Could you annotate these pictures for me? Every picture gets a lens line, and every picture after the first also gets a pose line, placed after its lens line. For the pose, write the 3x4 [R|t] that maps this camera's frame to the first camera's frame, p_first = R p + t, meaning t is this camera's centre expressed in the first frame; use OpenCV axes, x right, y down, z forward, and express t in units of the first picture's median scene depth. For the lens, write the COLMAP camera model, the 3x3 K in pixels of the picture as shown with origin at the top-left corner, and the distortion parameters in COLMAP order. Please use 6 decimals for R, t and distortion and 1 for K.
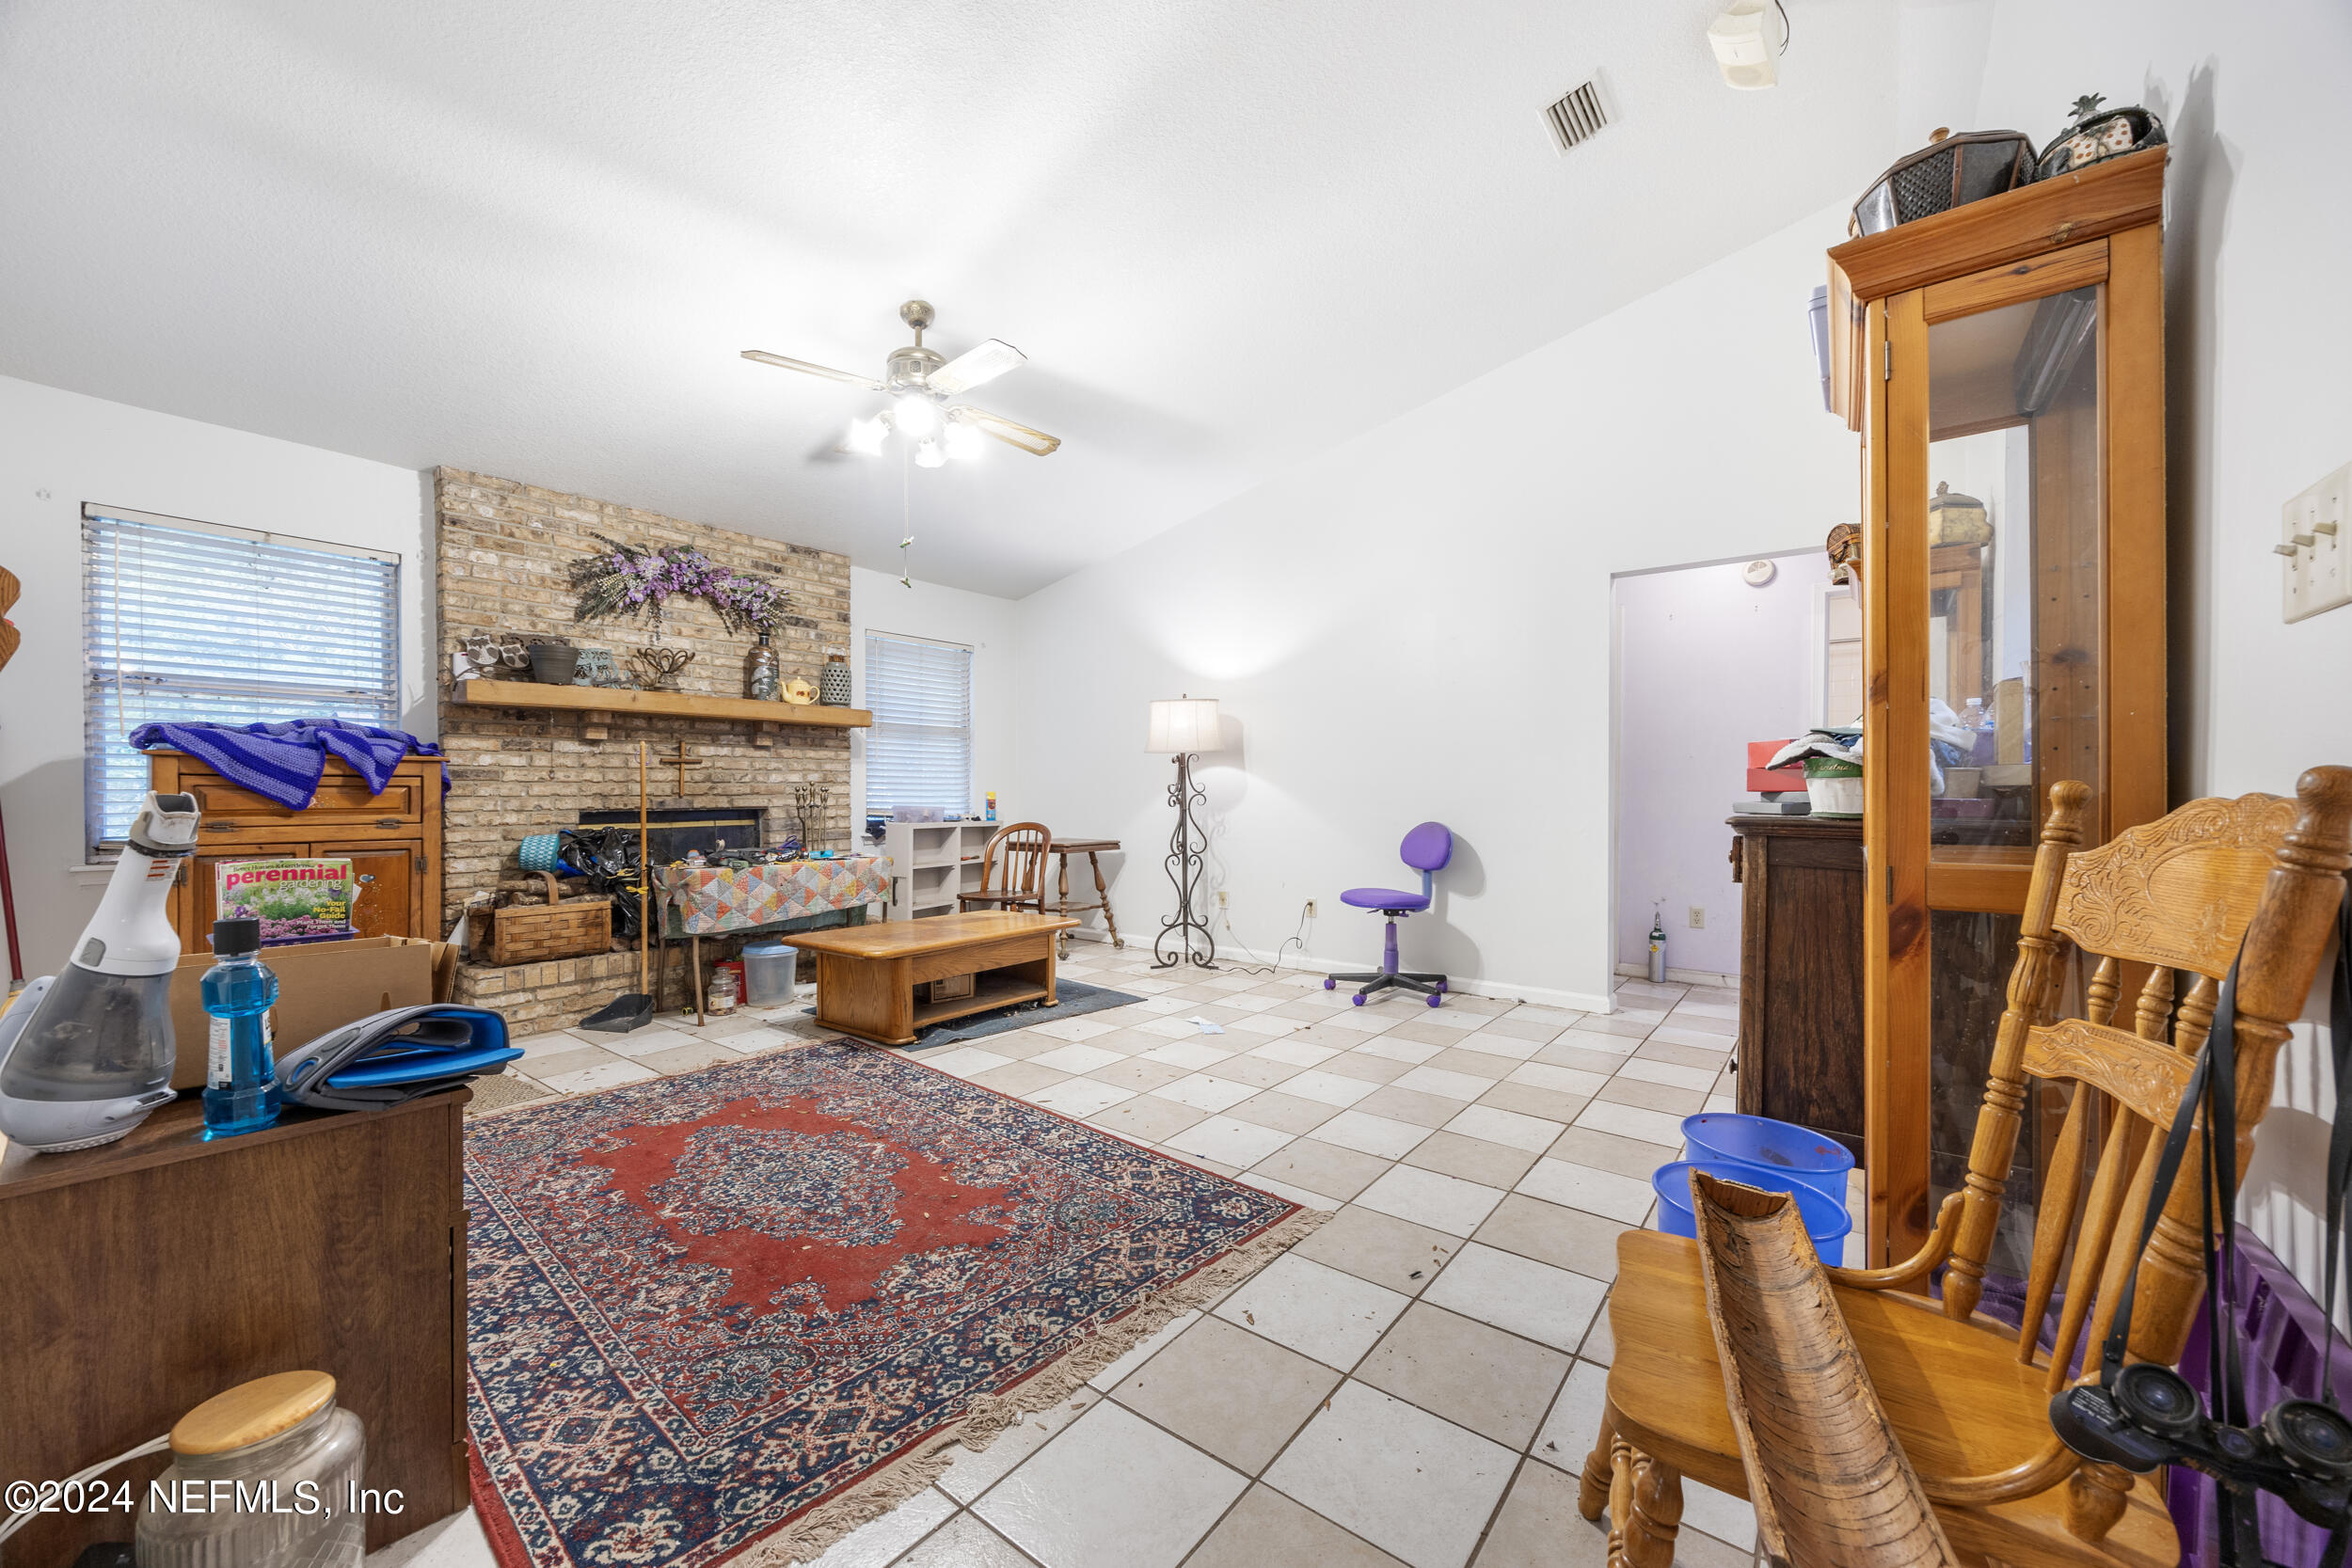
lens RADIAL K [[896.0, 0, 1165.3], [0, 896.0, 796.1], [0, 0, 1]] dist [-0.002398, -0.000161]
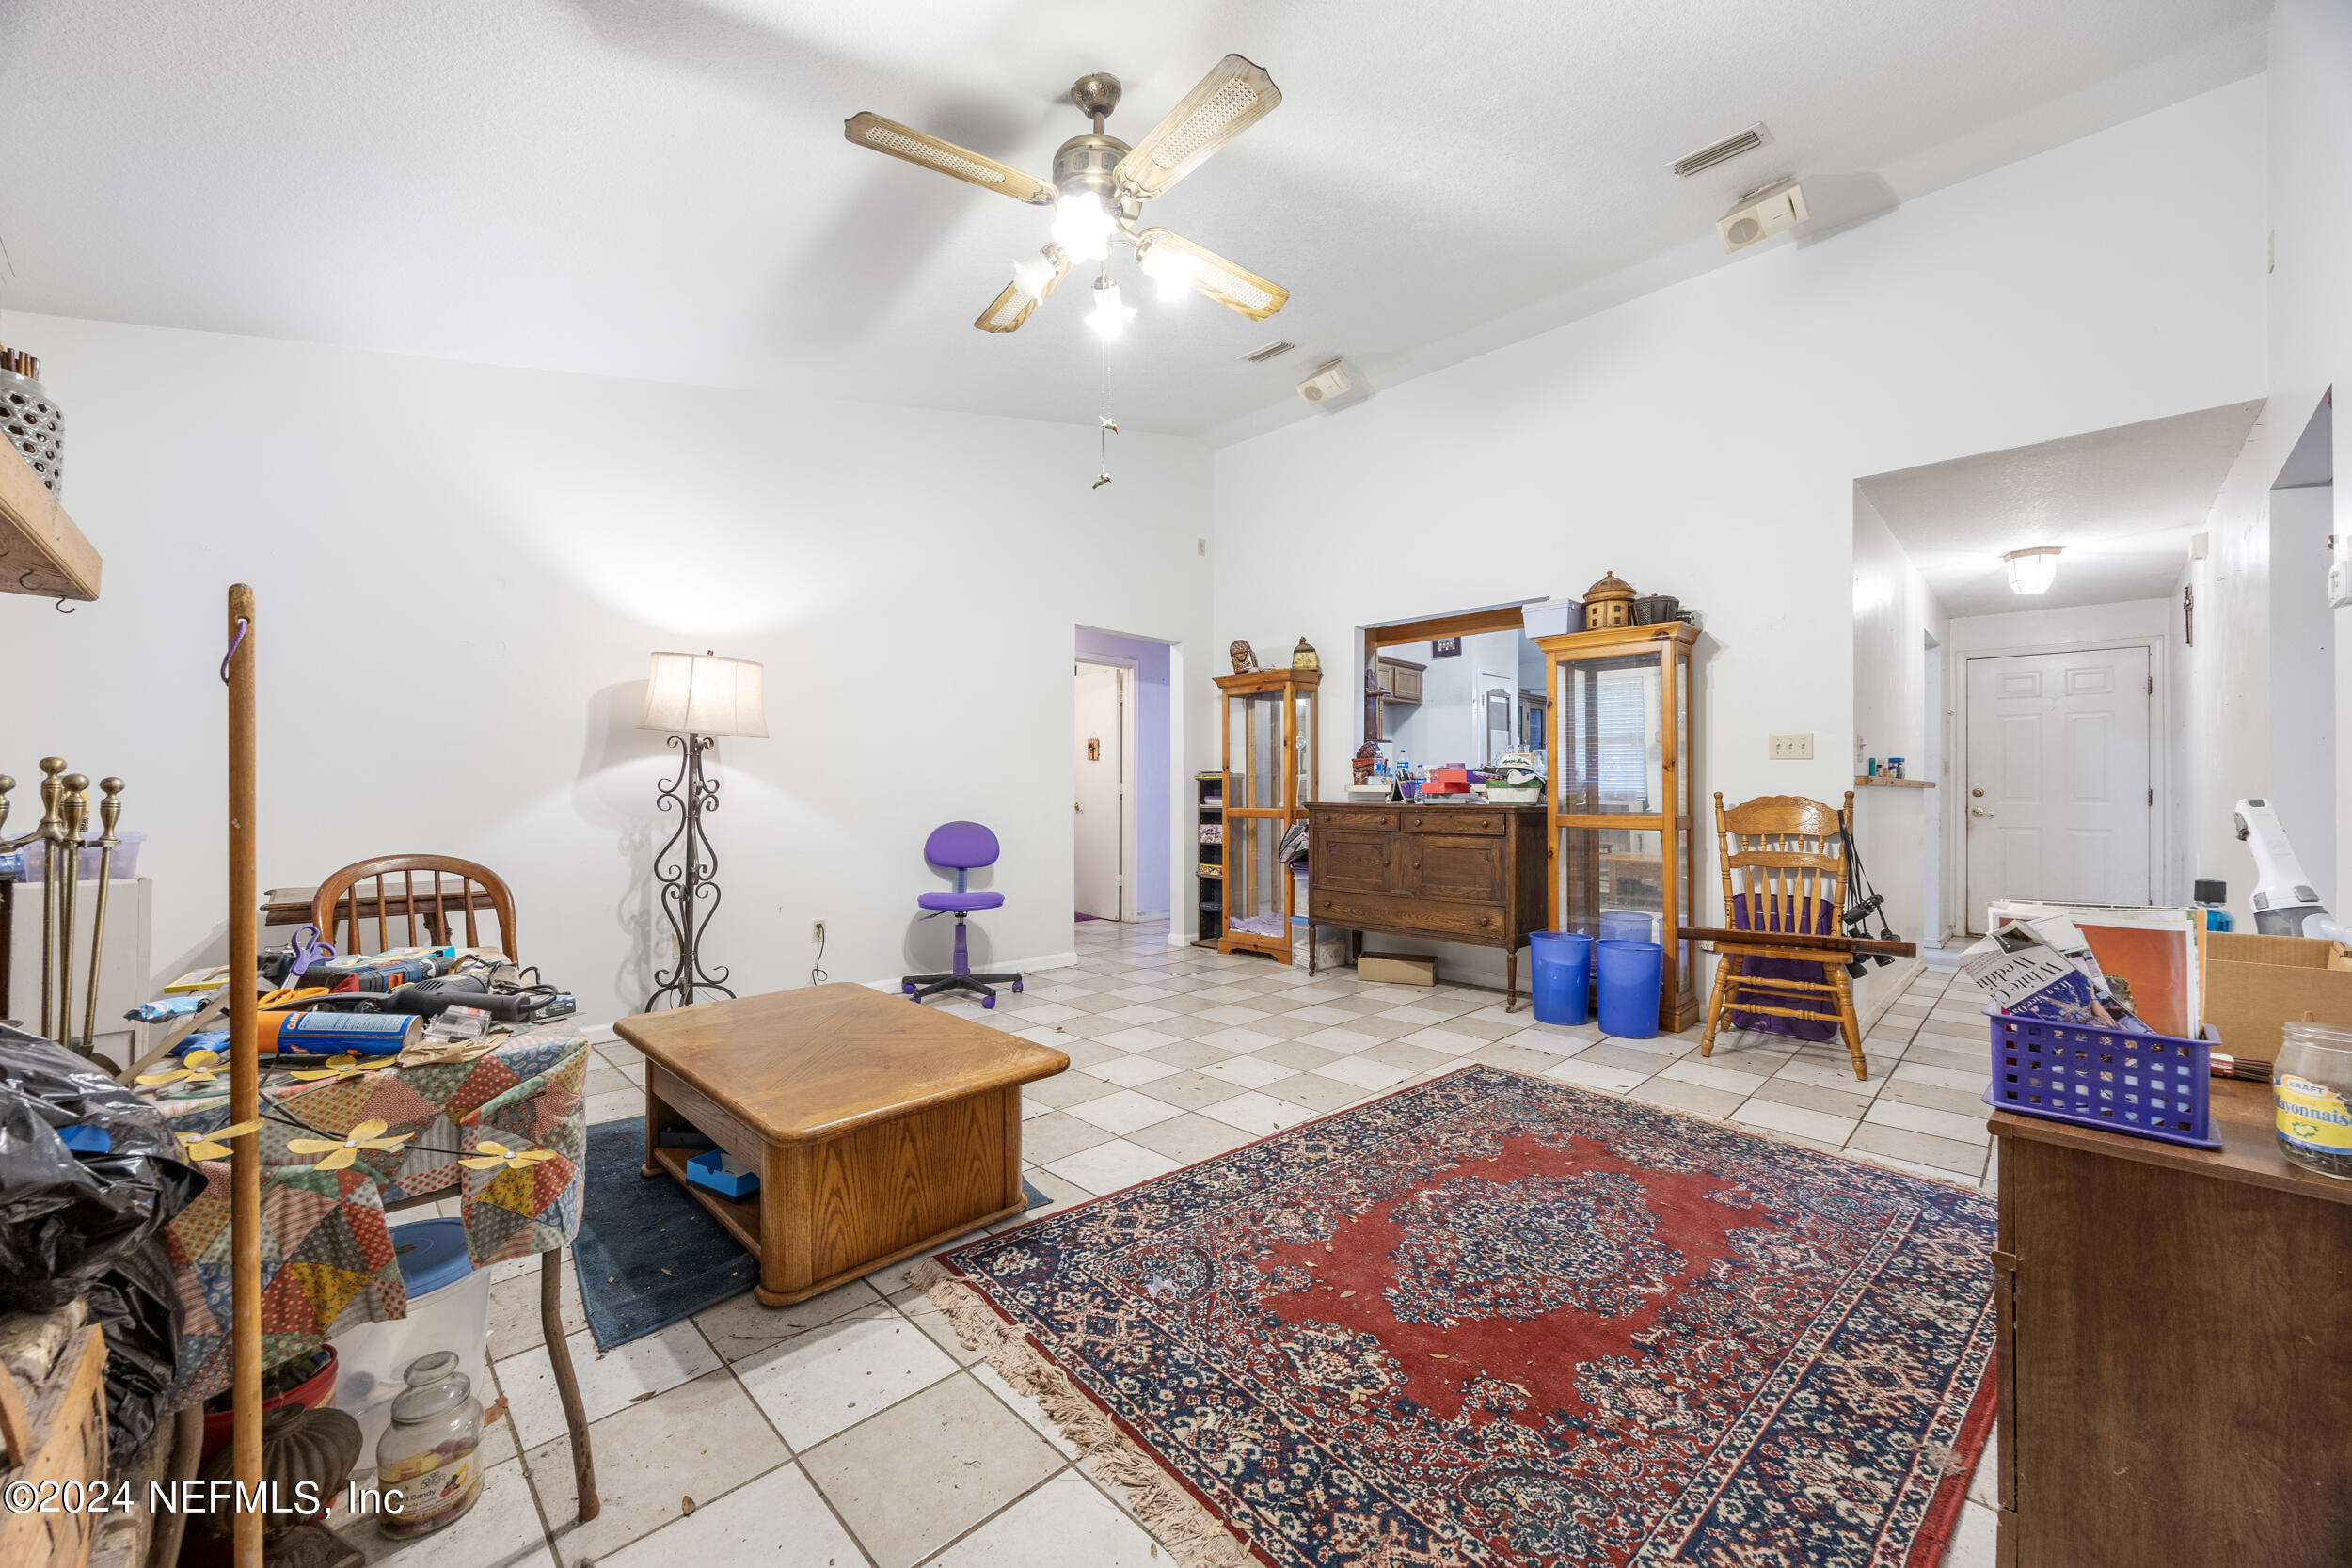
lens RADIAL K [[892.1, 0, 1163.3], [0, 892.1, 776.6], [0, 0, 1]] dist [-0.001893, 0.000212]
pose [[0.133997, 0.016209, 0.990849, -0.801871], [0.002050, 0.999860, -0.016634, -0.005785], [-0.990980, 0.004260, 0.133945, 0.737265]]
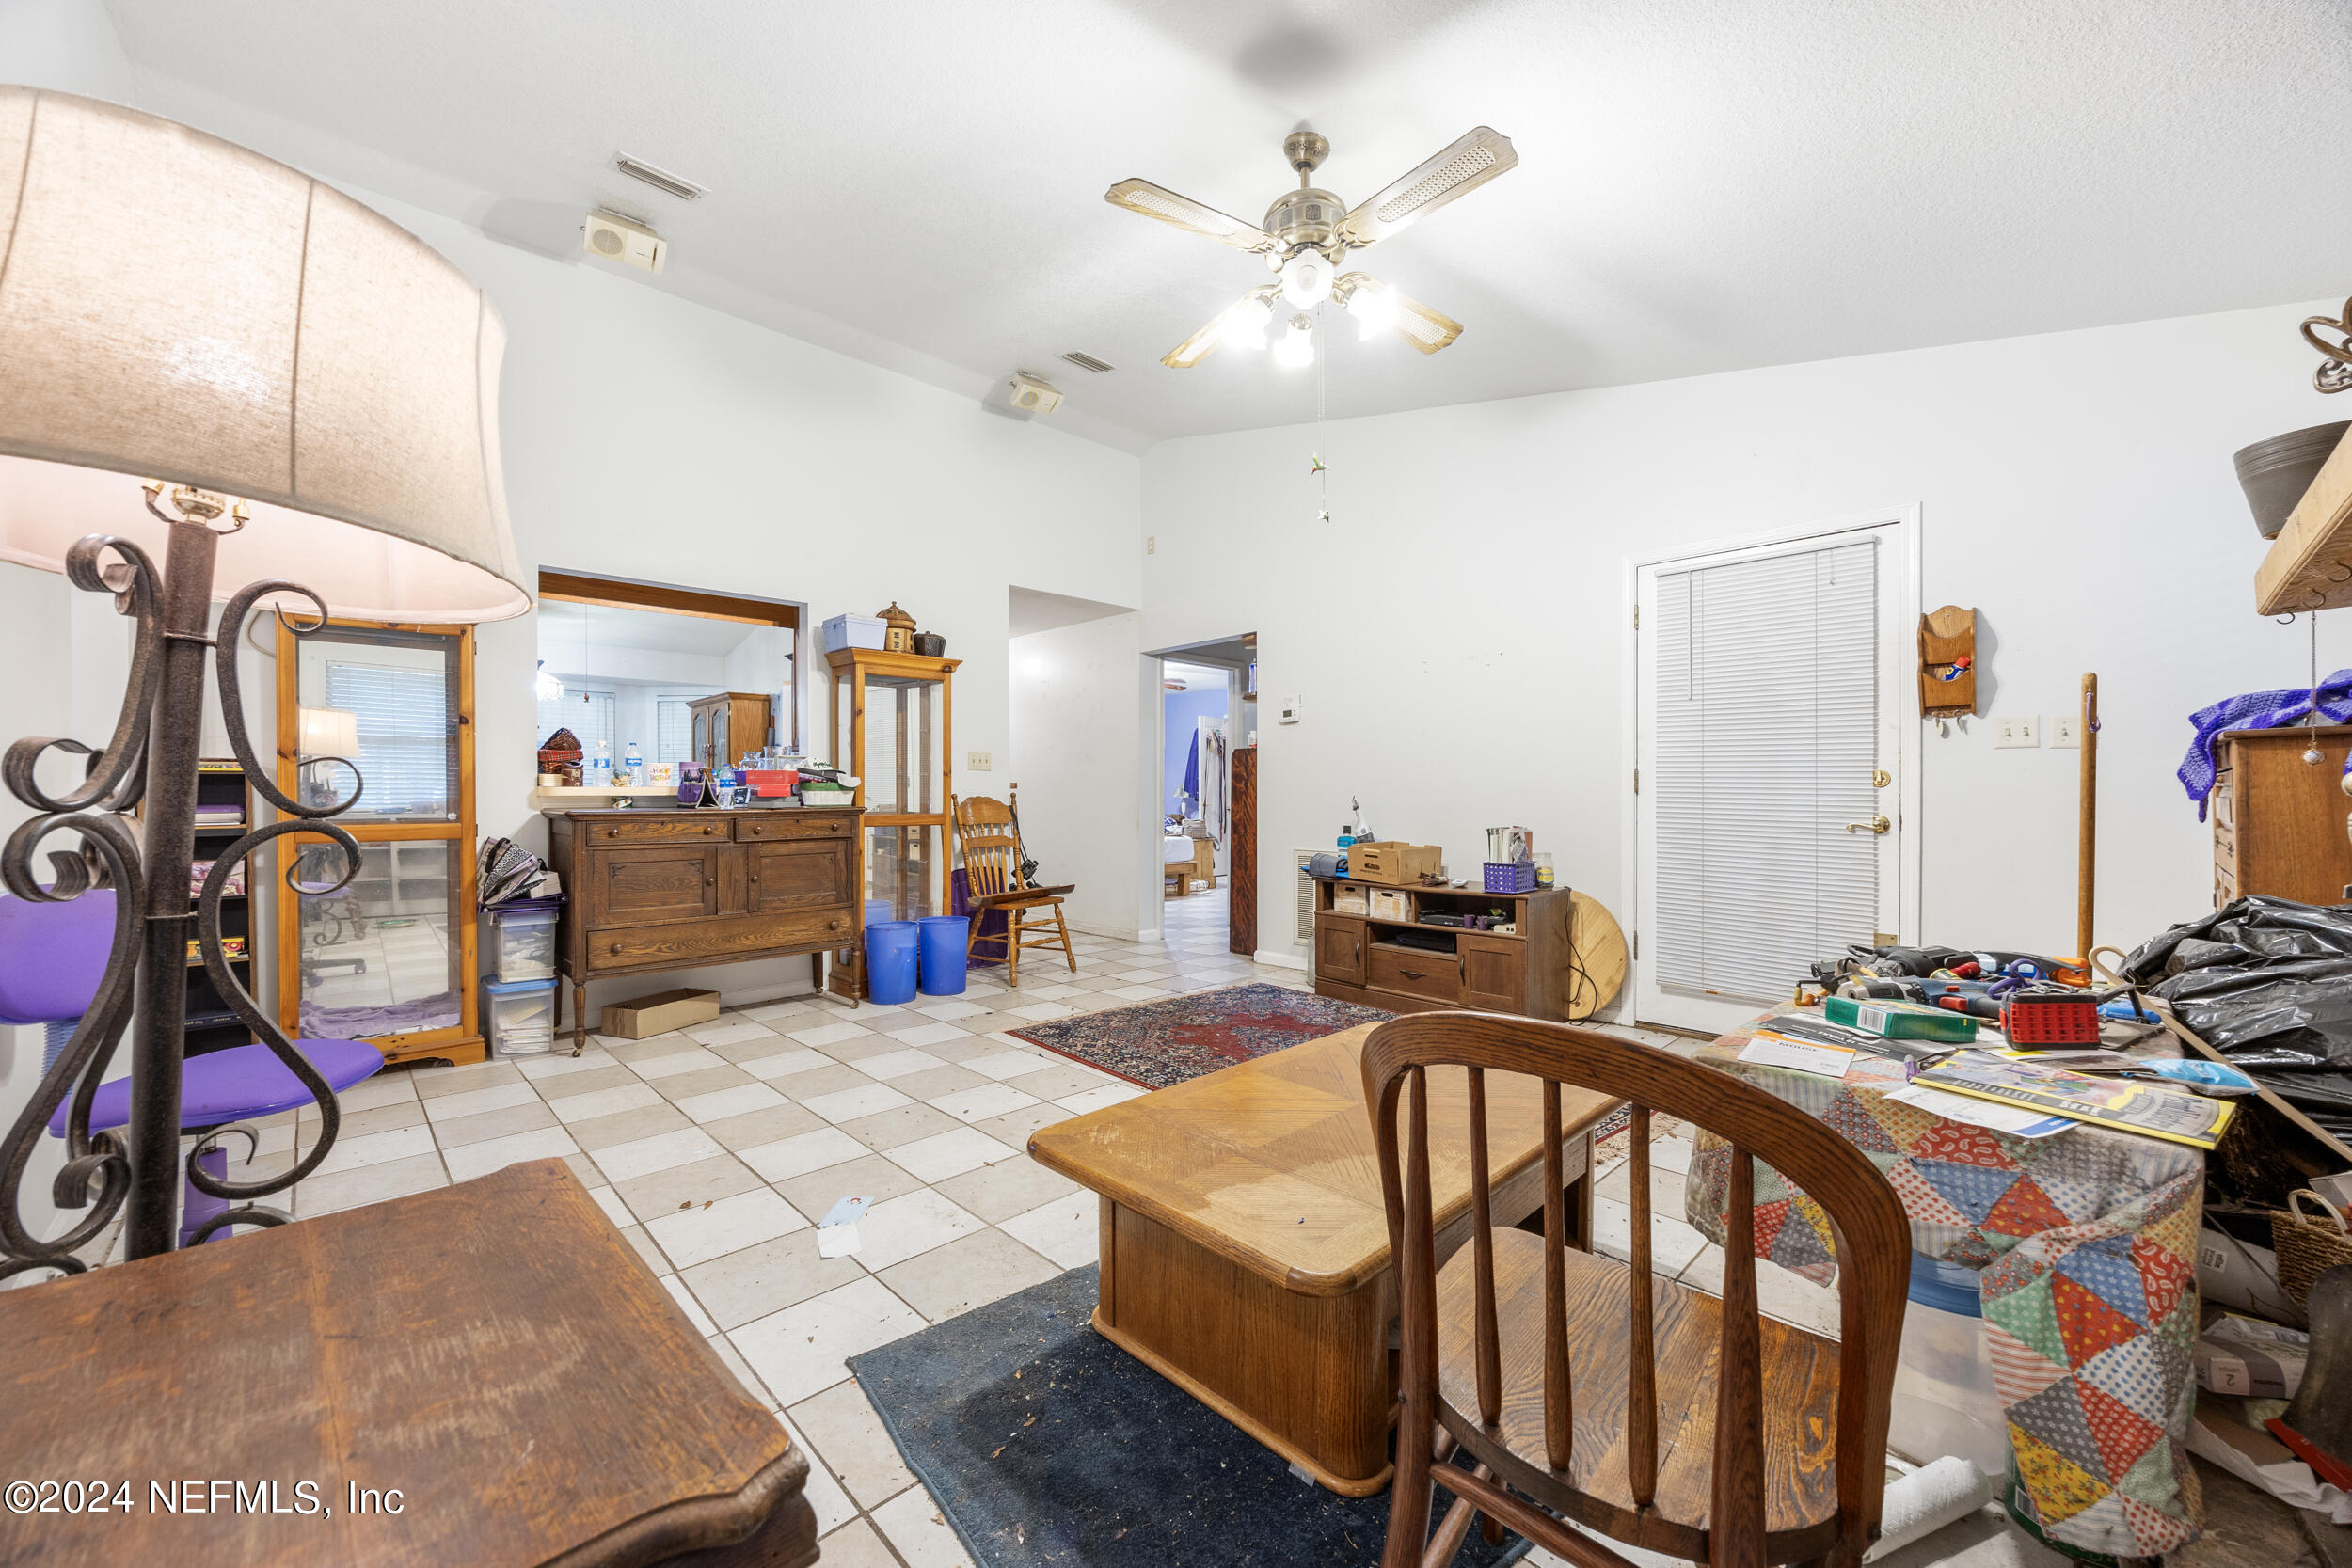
lens RADIAL K [[895.9, 0, 1146.6], [0, 895.9, 786.8], [0, 0, 1]] dist [-0.001052, -0.000054]
pose [[-0.987934, 0.003766, 0.154832, -0.218318], [0.003772, 0.999993, -0.000255, -0.011834], [-0.154832, 0.000332, -0.987941, 1.499740]]
